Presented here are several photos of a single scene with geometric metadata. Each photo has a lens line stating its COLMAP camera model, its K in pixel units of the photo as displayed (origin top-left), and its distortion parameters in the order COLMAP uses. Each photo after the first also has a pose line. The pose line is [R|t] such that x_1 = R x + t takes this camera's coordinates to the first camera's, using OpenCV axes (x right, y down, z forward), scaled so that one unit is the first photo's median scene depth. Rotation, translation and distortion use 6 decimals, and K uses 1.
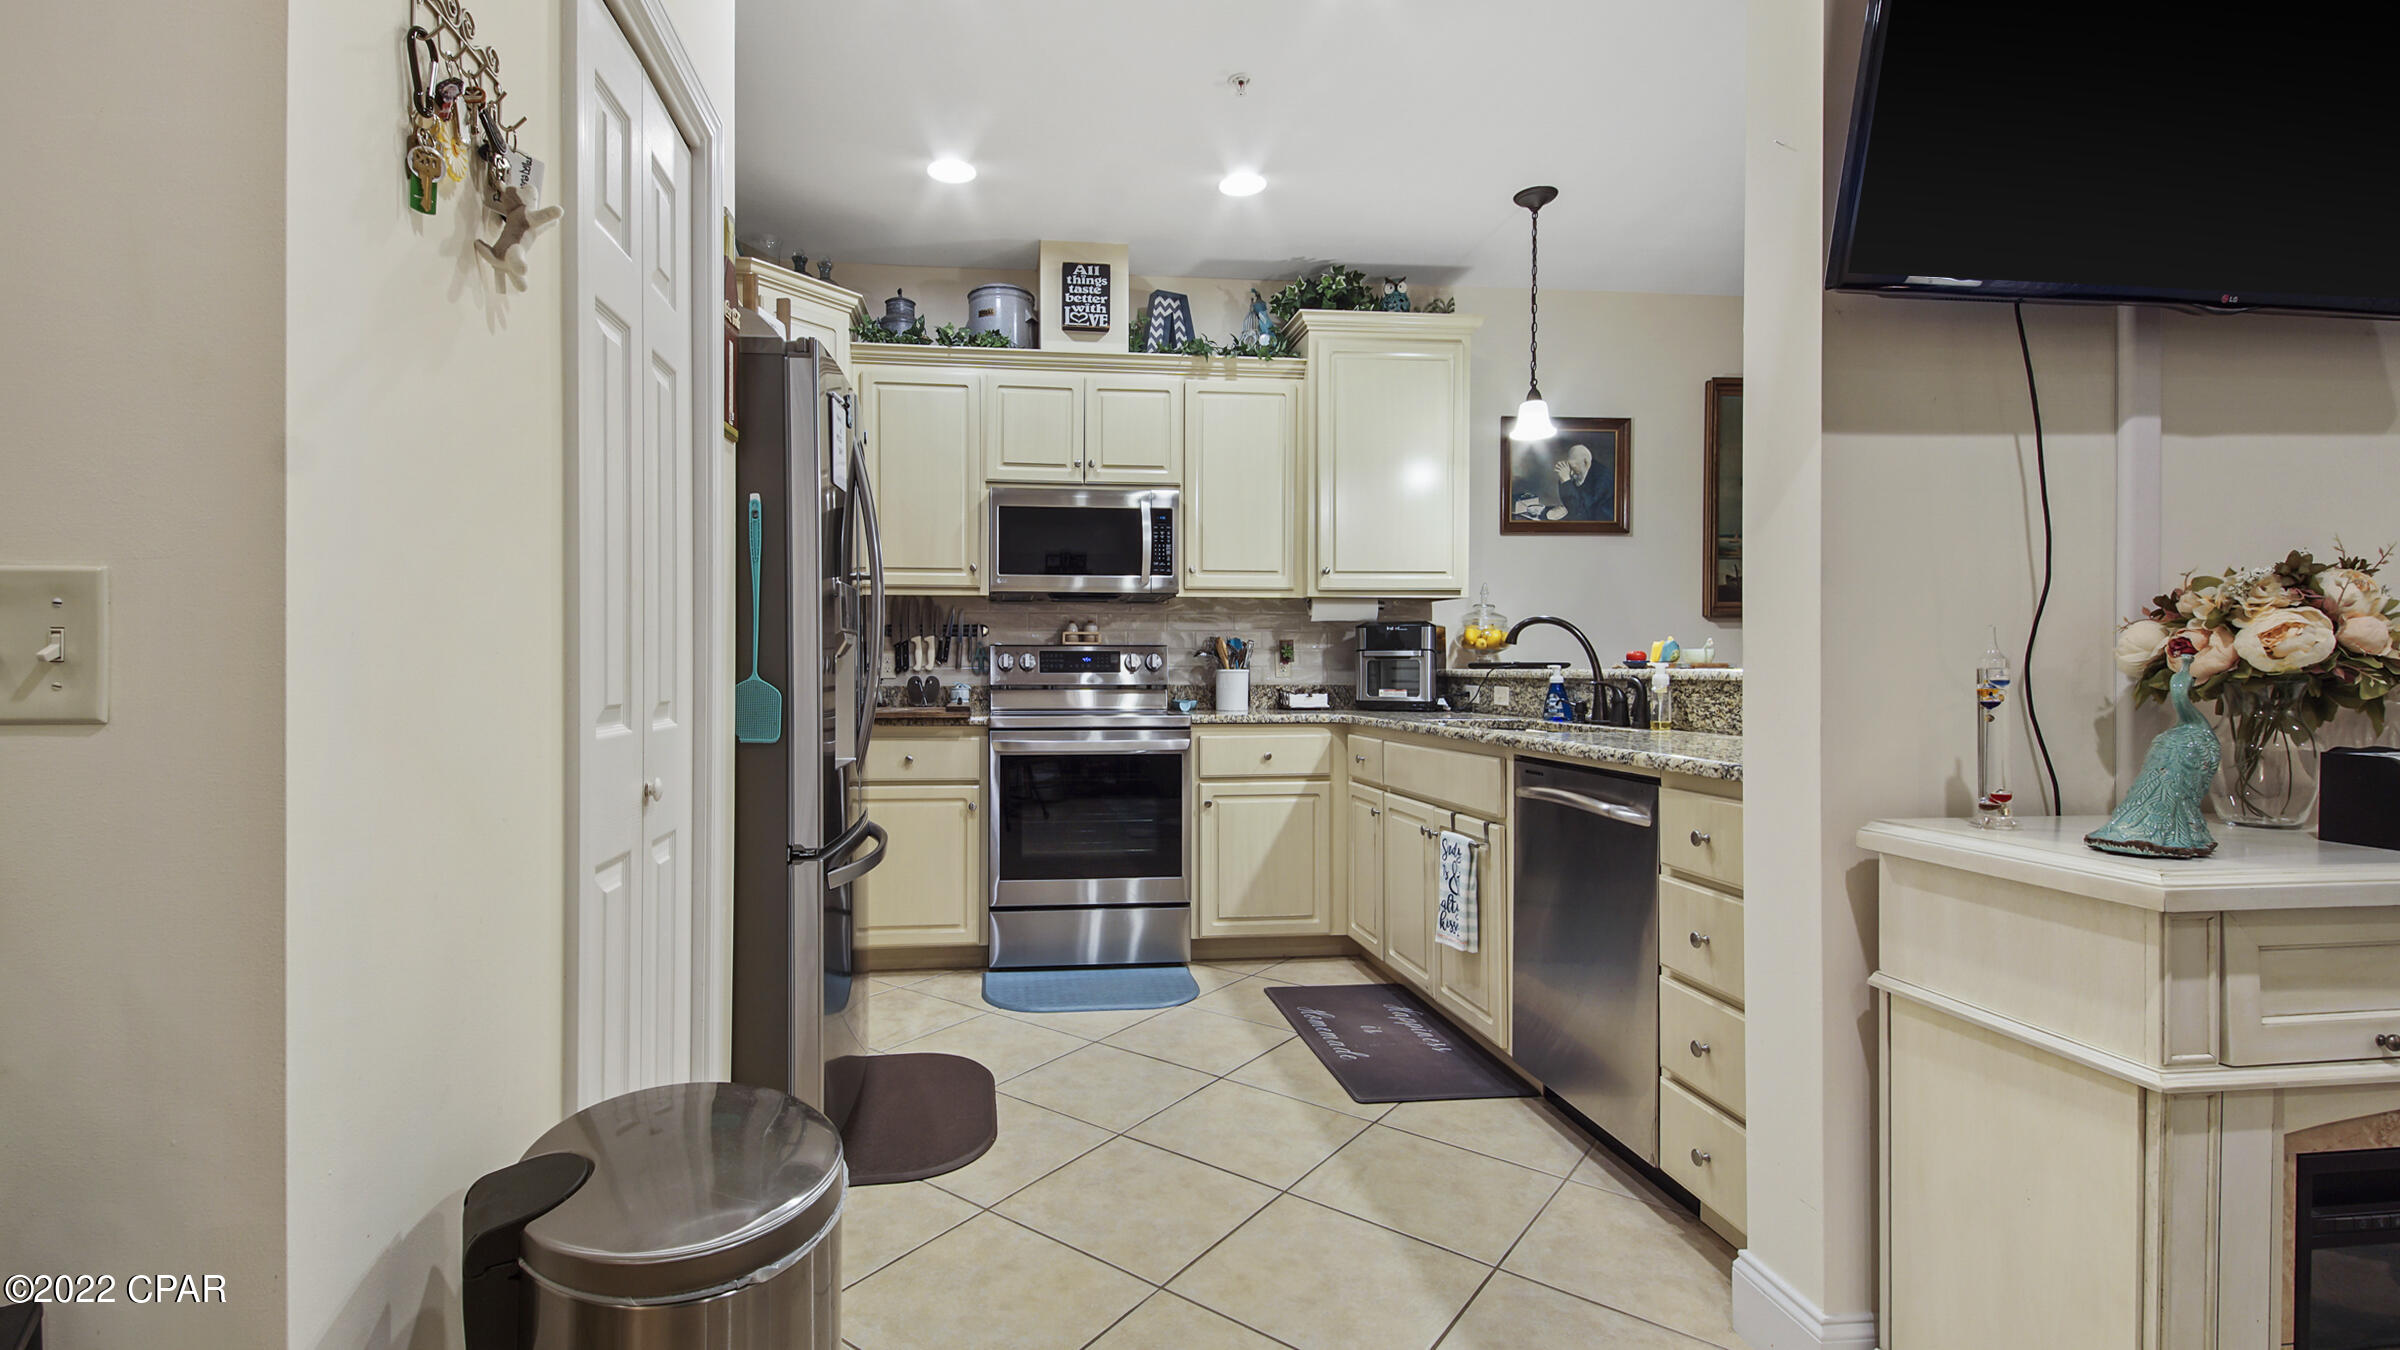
lens RADIAL K [[1079.2, 0, 1218.4], [0, 1079.2, 668.1], [0, 0, 1]] dist [0.035873, -0.025790]
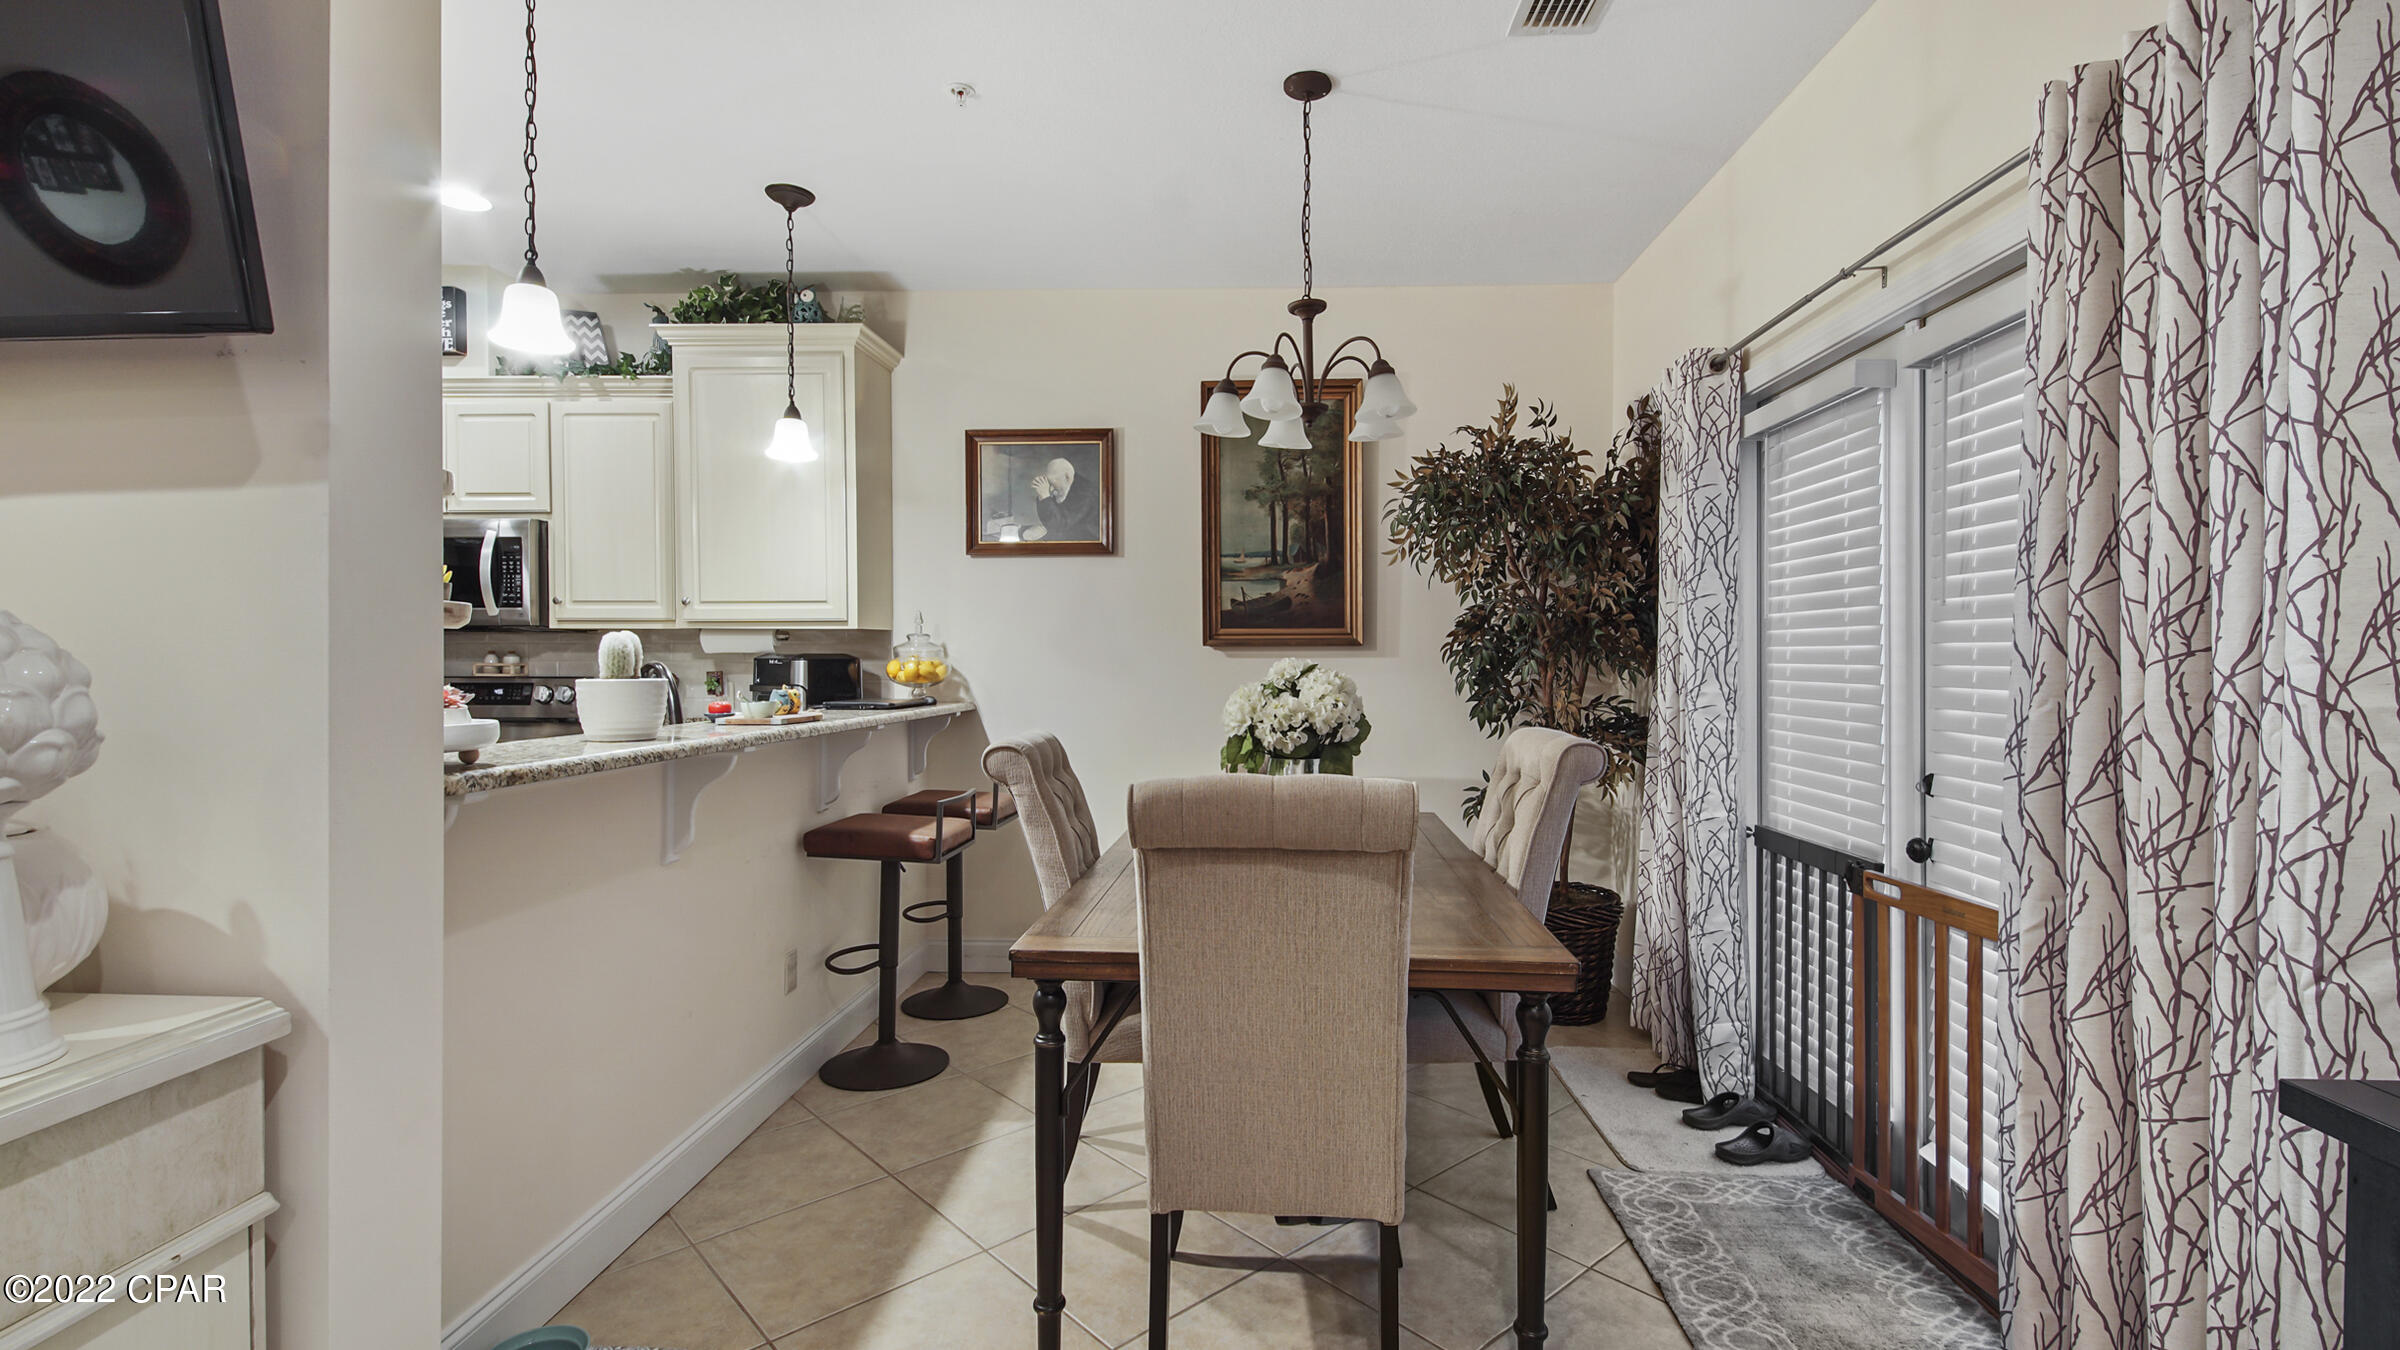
lens RADIAL K [[1079.2, 0, 1218.4], [0, 1079.2, 668.1], [0, 0, 1]] dist [0.035873, -0.025790]
pose [[0.989158, 0.004493, -0.146784, 0.685095], [-0.004172, 0.999988, 0.002495, -0.035277], [0.146793, -0.001855, 0.989165, 0.129786]]
